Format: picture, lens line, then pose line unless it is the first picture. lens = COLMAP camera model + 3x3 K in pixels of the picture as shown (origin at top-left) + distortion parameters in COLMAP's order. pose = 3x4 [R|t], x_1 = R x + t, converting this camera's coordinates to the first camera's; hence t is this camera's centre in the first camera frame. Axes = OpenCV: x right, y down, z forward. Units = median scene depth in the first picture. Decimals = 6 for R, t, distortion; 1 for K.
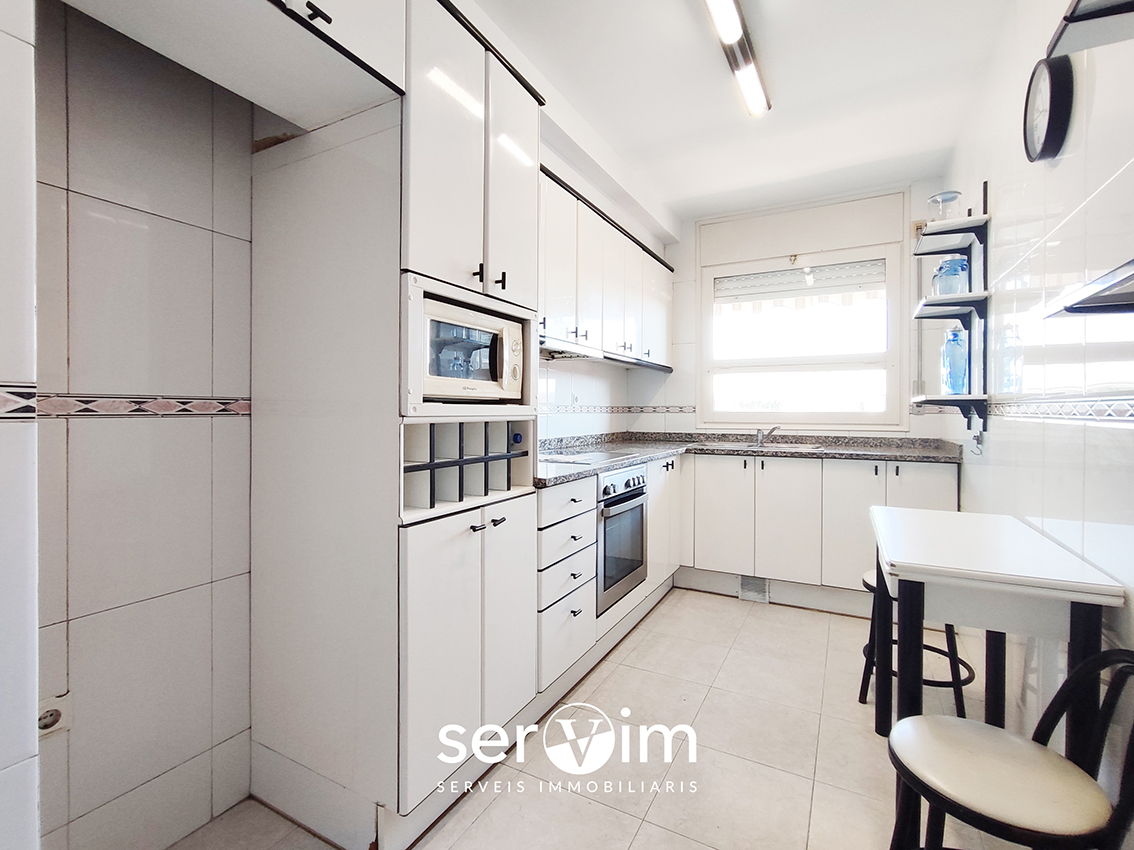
lens RADIAL K [[519.2, 0, 567.1], [0, 519.2, 423.2], [0, 0, 1]] dist [-0.009228, 0.004175]
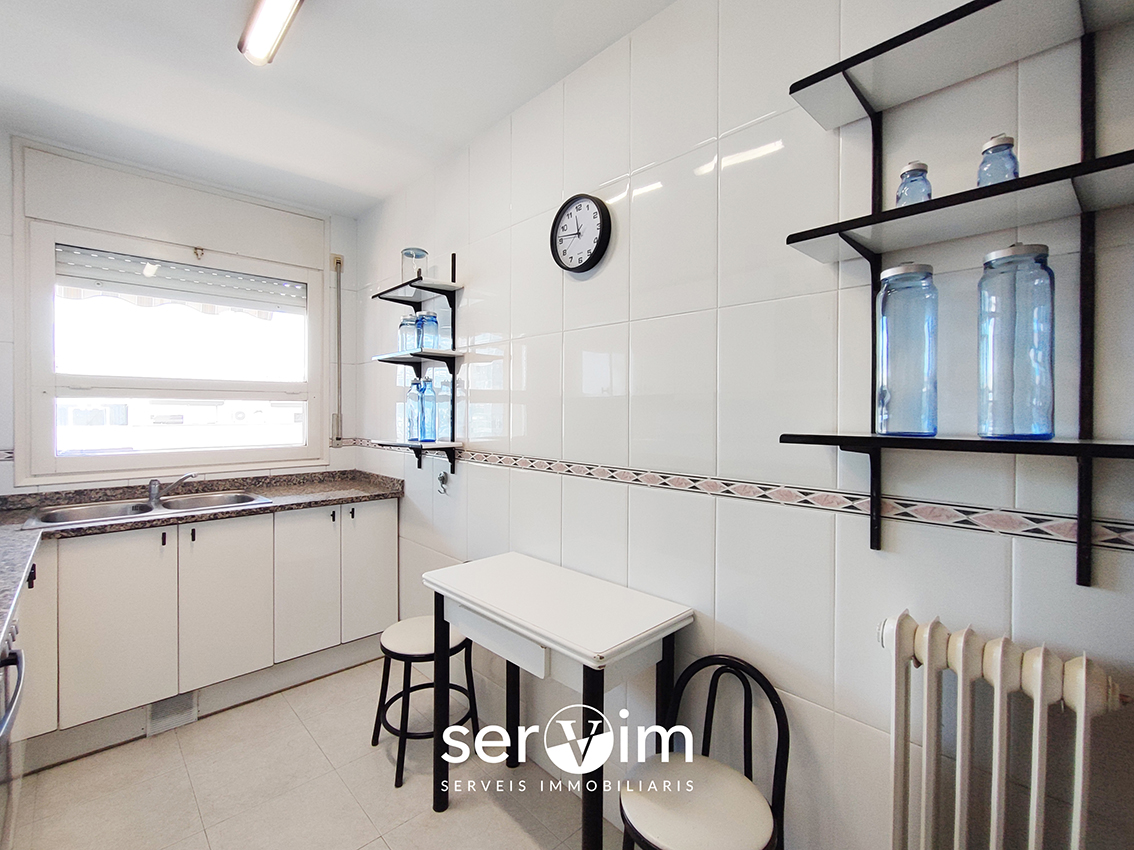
lens RADIAL K [[519.2, 0, 565.1], [0, 519.2, 416.9], [0, 0, 1]] dist [-0.009228, 0.004175]
pose [[0.325518, -0.010339, 0.945479, -0.131848], [0.021309, 0.999766, 0.003597, -0.074605], [-0.945296, 0.018976, 0.325662, 0.278218]]
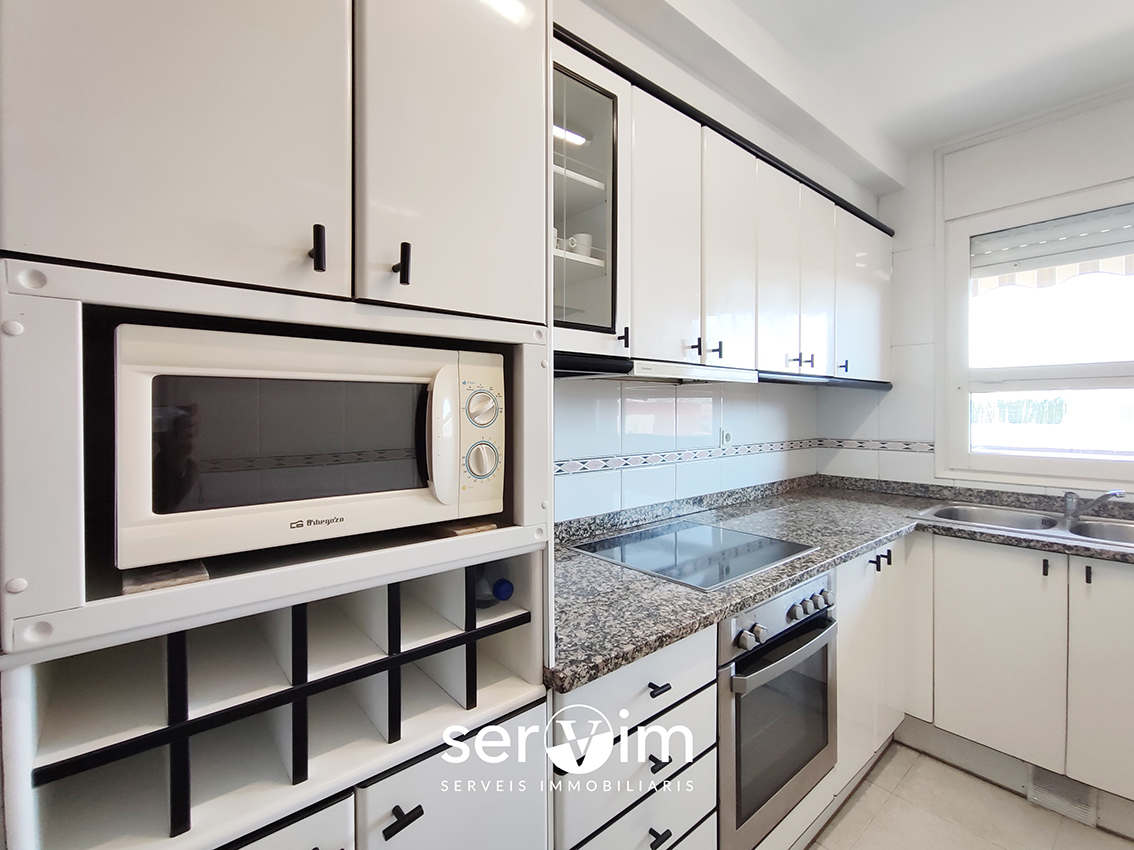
lens RADIAL K [[519.2, 0, 560.9], [0, 519.2, 415.7], [0, 0, 1]] dist [-0.009228, 0.004175]
pose [[0.929343, 0.001378, -0.369214, 0.073446], [-0.006359, 0.999904, -0.012272, -0.070348], [0.369162, 0.013753, 0.929263, 0.315356]]
